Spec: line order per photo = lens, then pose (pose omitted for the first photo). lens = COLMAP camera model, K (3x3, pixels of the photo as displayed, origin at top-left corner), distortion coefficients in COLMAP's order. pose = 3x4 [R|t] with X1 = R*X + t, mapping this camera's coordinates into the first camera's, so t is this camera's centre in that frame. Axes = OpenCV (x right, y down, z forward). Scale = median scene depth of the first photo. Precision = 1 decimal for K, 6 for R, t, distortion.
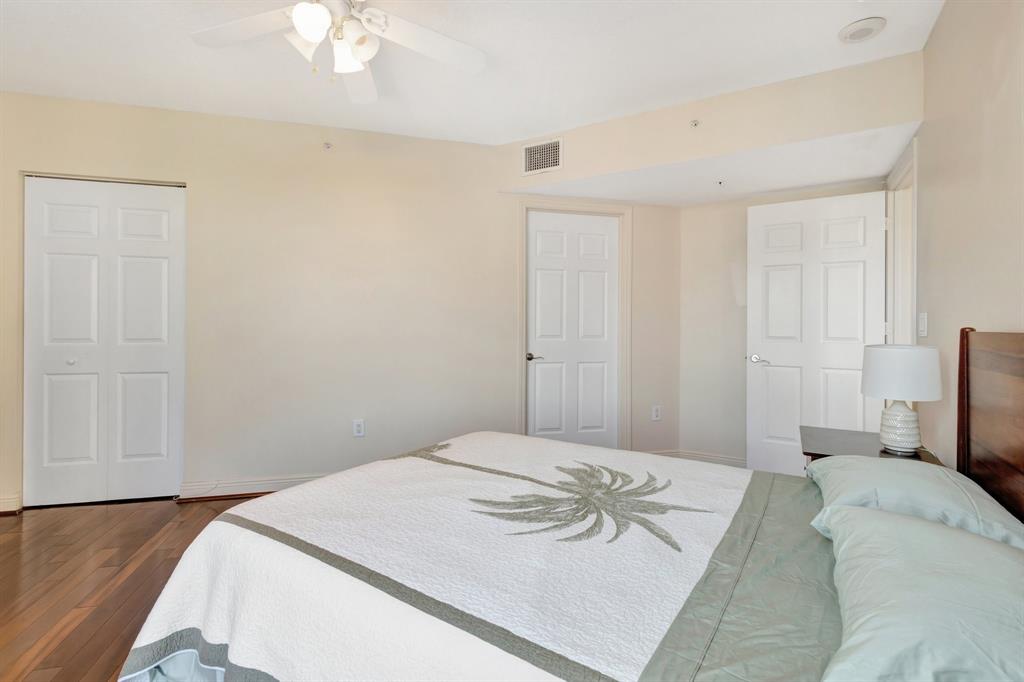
lens RADIAL K [[467.7, 0, 509.6], [0, 467.7, 330.2], [0, 0, 1]] dist [0.006172, -0.000790]
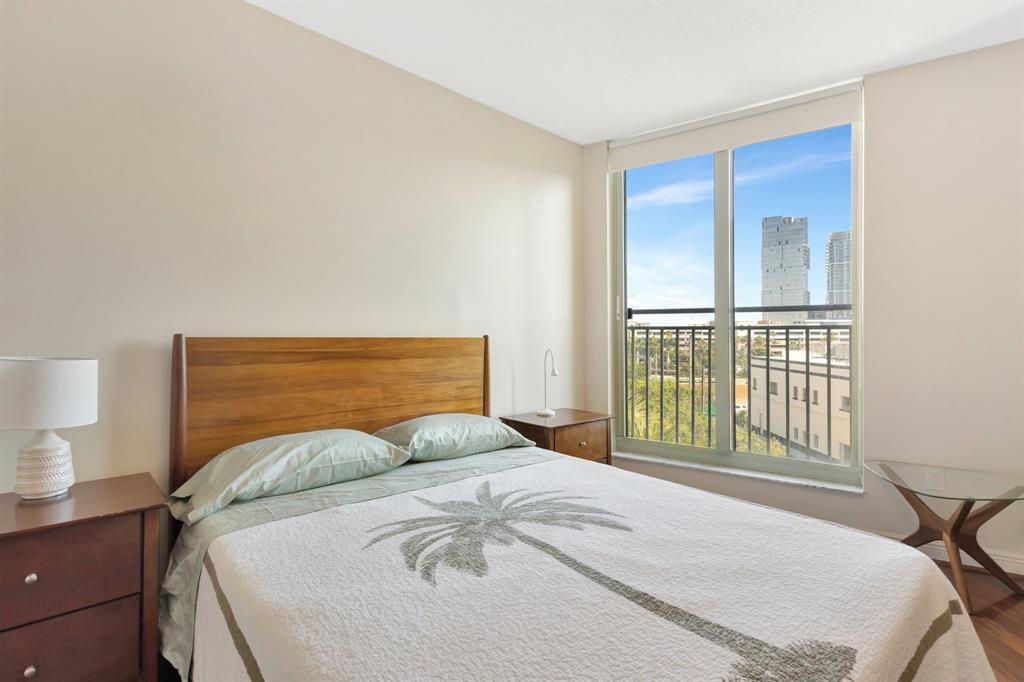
lens RADIAL K [[489.7, 0, 508.6], [0, 489.7, 344.1], [0, 0, 1]] dist [0.008268, -0.000772]
pose [[-0.954906, -0.008844, 0.296775, -0.085642], [-0.003721, 0.999834, 0.017823, -0.003375], [-0.296884, 0.015915, -0.954781, 1.236438]]
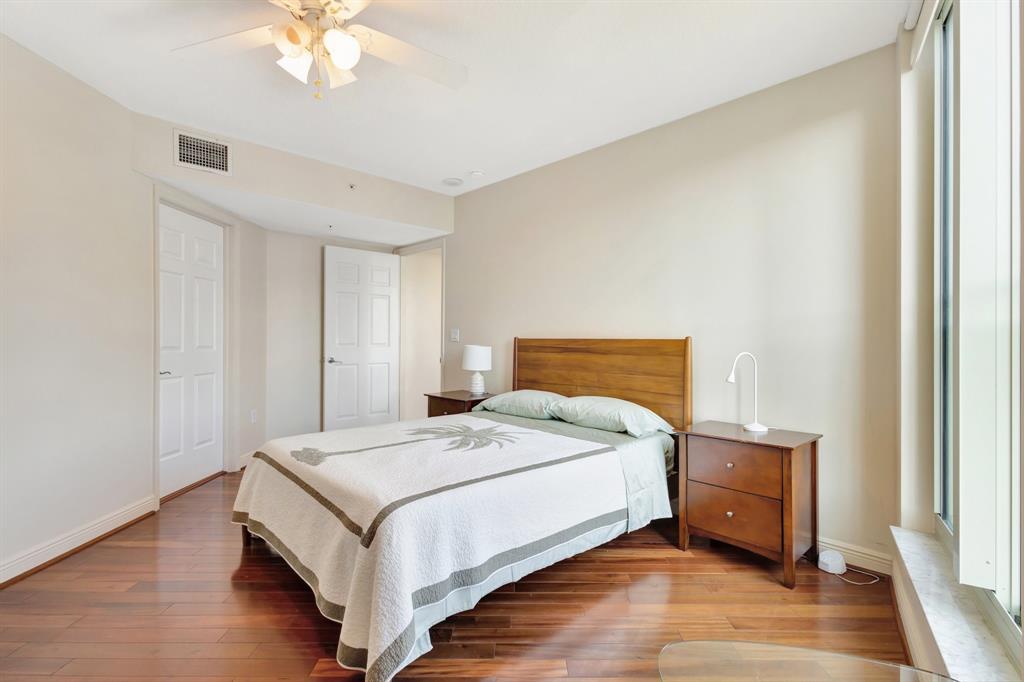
lens RADIAL K [[467.7, 0, 505.1], [0, 467.7, 340.1], [0, 0, 1]] dist [0.006172, -0.000790]
pose [[0.272552, -0.012191, 0.962064, -0.946398], [0.005757, 0.999922, 0.011040, -0.011499], [-0.962124, 0.002530, 0.272601, 0.246523]]
